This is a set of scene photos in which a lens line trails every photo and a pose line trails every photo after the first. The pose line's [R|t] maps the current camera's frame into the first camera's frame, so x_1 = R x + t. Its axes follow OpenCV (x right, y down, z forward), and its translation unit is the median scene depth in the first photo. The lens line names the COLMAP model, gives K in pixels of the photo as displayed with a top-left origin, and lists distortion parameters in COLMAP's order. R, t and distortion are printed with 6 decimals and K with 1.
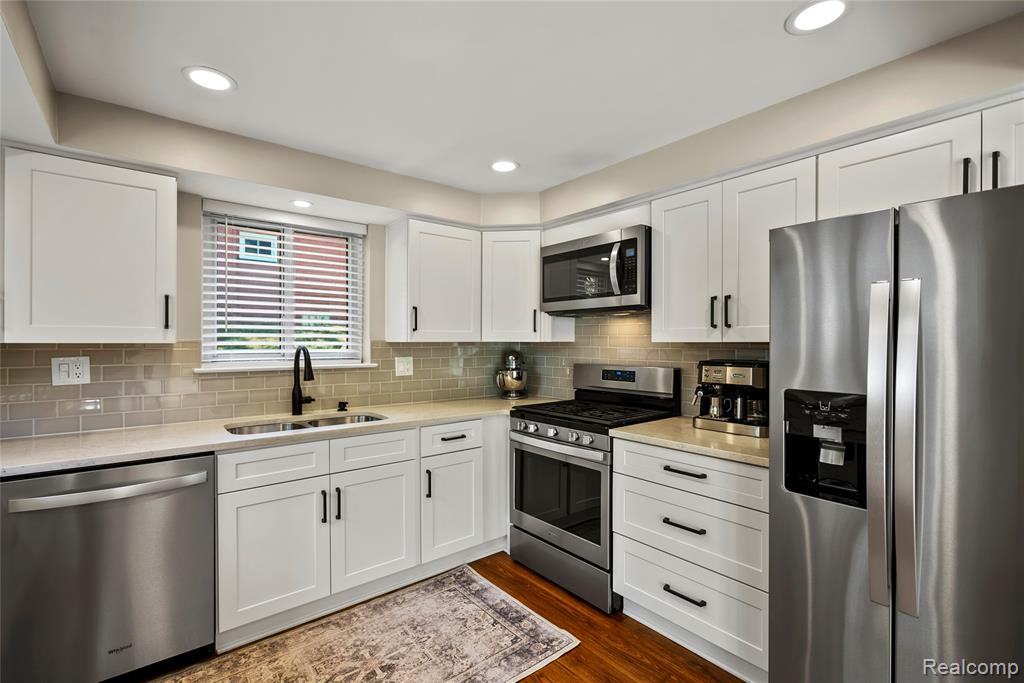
lens RADIAL K [[462.5, 0, 511.4], [0, 462.5, 348.0], [0, 0, 1]] dist [-0.001385, 0.000300]
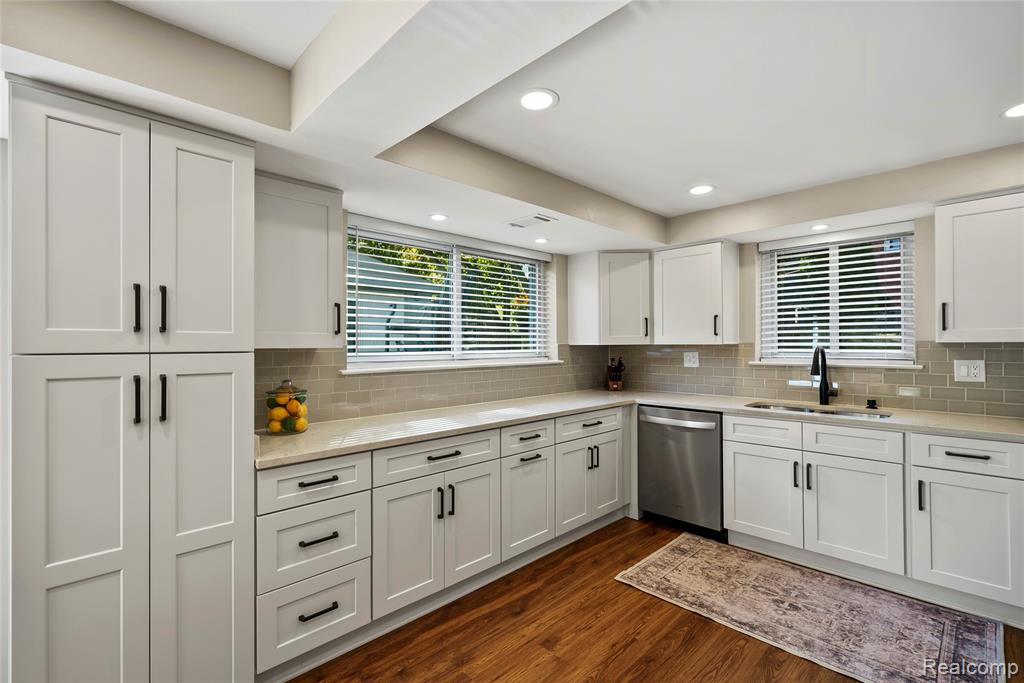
lens RADIAL K [[462.5, 0, 511.4], [0, 462.5, 348.0], [0, 0, 1]] dist [-0.001385, 0.000300]
pose [[0.096496, 0.007476, -0.995305, 0.723159], [-0.006869, 0.999953, 0.006845, -0.003382], [0.995310, 0.006176, 0.096543, 0.100570]]
